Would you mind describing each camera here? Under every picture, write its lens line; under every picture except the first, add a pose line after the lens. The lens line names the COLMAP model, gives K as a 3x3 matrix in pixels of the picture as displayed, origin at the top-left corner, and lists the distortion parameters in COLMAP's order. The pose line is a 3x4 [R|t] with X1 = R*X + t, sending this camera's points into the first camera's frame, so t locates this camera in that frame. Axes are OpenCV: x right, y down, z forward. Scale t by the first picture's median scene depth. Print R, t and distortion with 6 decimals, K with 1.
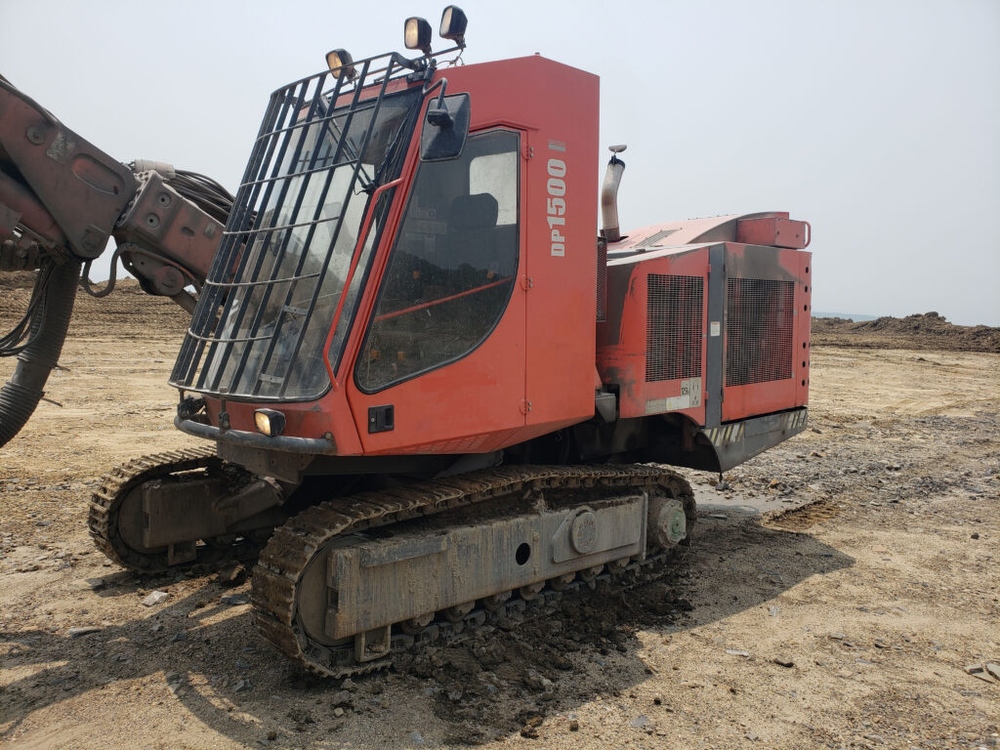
lens RADIAL K [[794.7, 0, 499.9], [0, 794.7, 388.7], [0, 0, 1]] dist [0.022738, 0.000425]
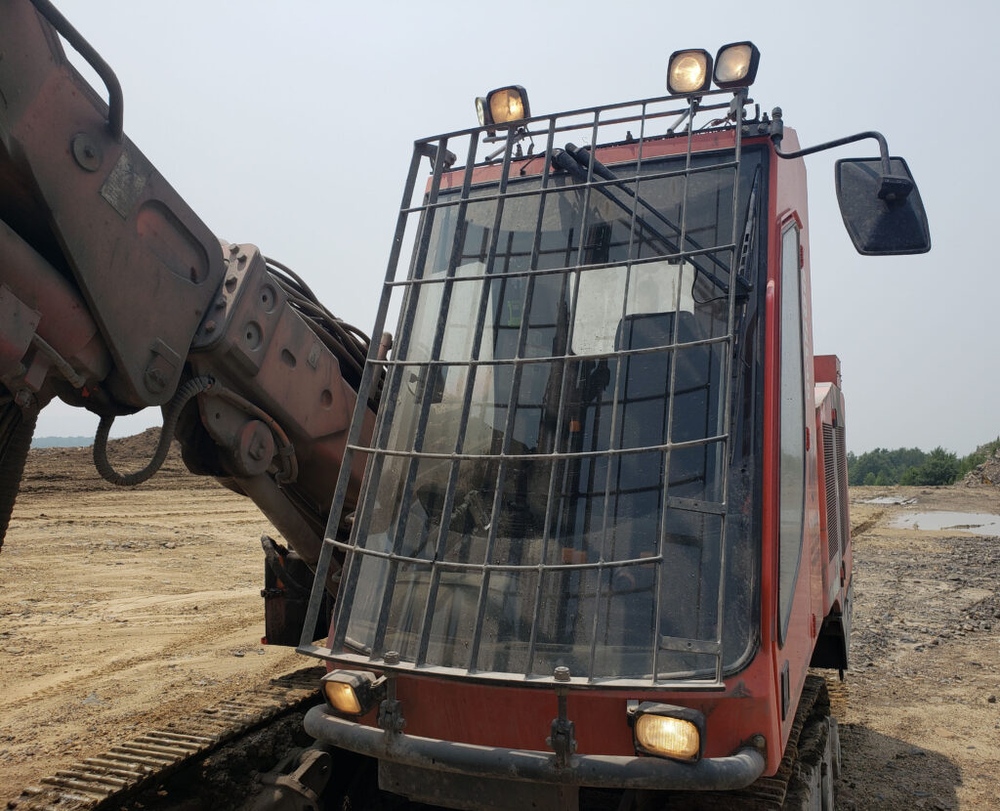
lens RADIAL K [[797.3, 0, 532.8], [0, 797.3, 404.0], [0, 0, 1]] dist [0.217705, -0.485493]
pose [[0.921735, 0.005829, 0.387778, -0.354593], [0.055951, 0.987428, -0.147836, -0.056599], [-0.383764, 0.157962, 0.909820, 0.331942]]
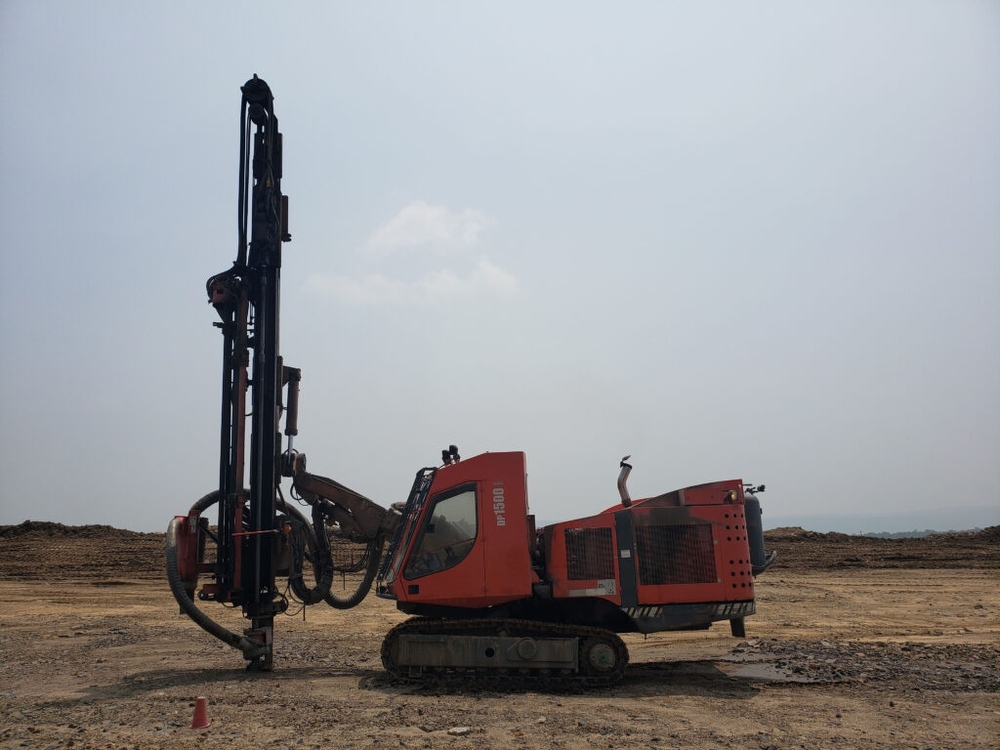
lens RADIAL K [[792.9, 0, 500.8], [0, 792.9, 358.6], [0, 0, 1]] dist [0.020676, -0.000012]
pose [[0.731892, -0.196658, -0.652426, 1.460189], [-0.028958, 0.947609, -0.318119, 0.103787], [0.680805, 0.251721, 0.687852, -0.697717]]
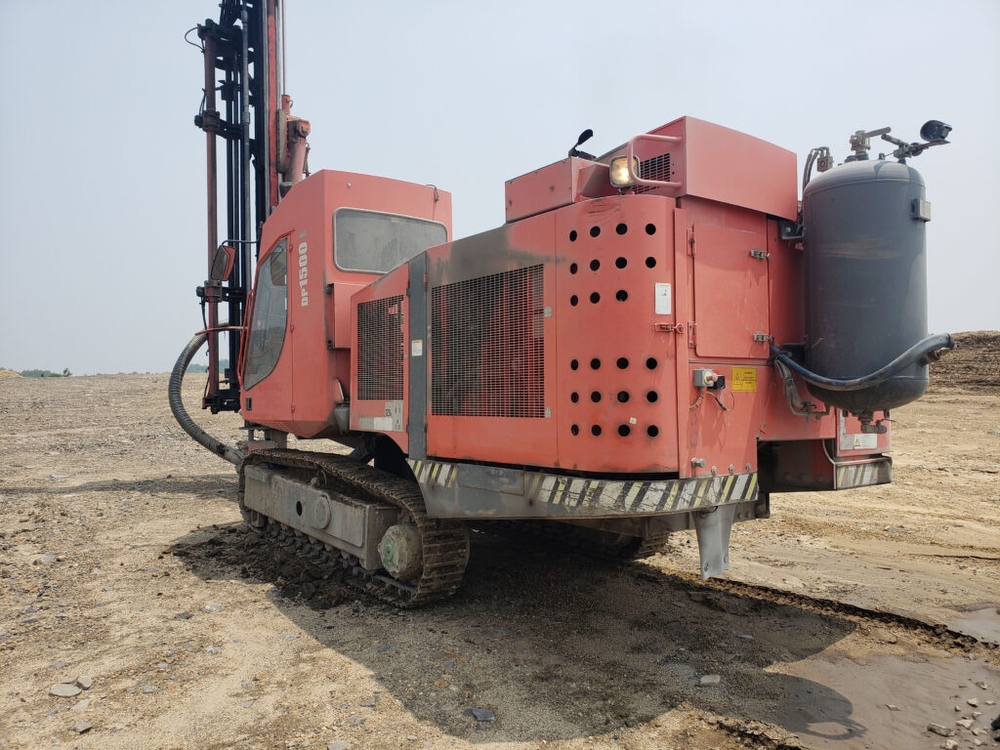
lens RADIAL K [[780.3, 0, 500.0], [0, 780.3, 375.0], [0, 0, 1]] dist [0.110554, -0.216560]
pose [[-0.132800, -0.026720, -0.990783, 1.164479], [-0.089838, 0.995846, -0.014815, -0.041186], [0.987063, 0.087042, -0.134648, 1.251037]]
